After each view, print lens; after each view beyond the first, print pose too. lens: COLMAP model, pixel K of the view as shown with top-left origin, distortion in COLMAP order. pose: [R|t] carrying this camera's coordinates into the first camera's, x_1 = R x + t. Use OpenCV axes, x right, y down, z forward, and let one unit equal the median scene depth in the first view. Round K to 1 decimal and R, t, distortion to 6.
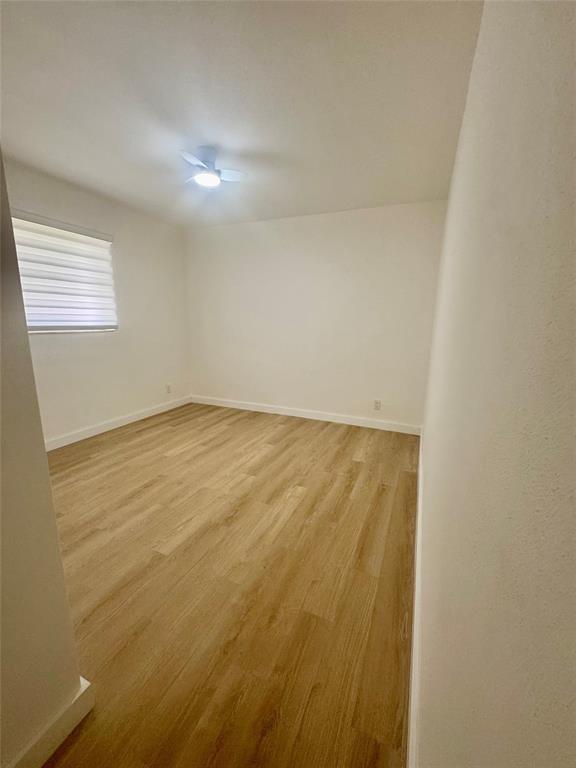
lens RADIAL K [[324.6, 0, 289.8], [0, 324.6, 388.9], [0, 0, 1]] dist [-0.008394, 0.001737]
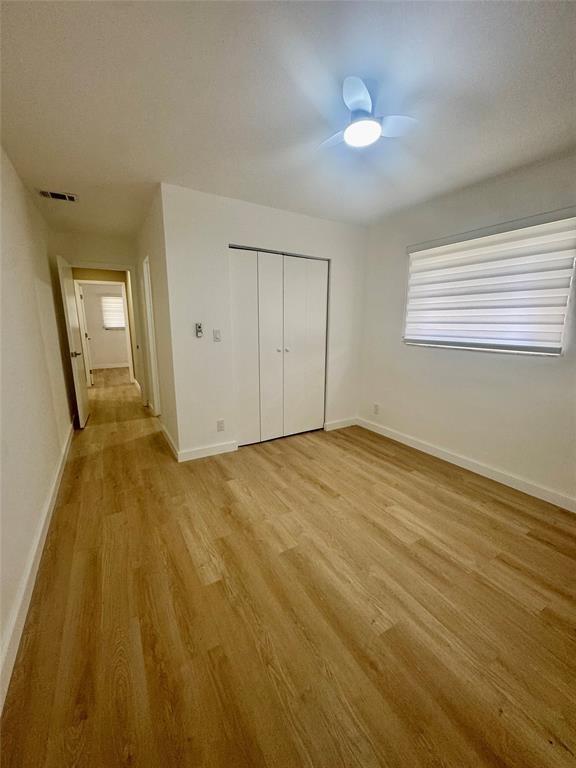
lens RADIAL K [[324.6, 0, 293.3], [0, 324.6, 381.9], [0, 0, 1]] dist [-0.008394, 0.001737]
pose [[-0.611592, 0.131104, -0.780235, 0.385495], [-0.174130, 0.939688, 0.294390, -0.304803], [0.771773, 0.315909, -0.551877, 1.284571]]
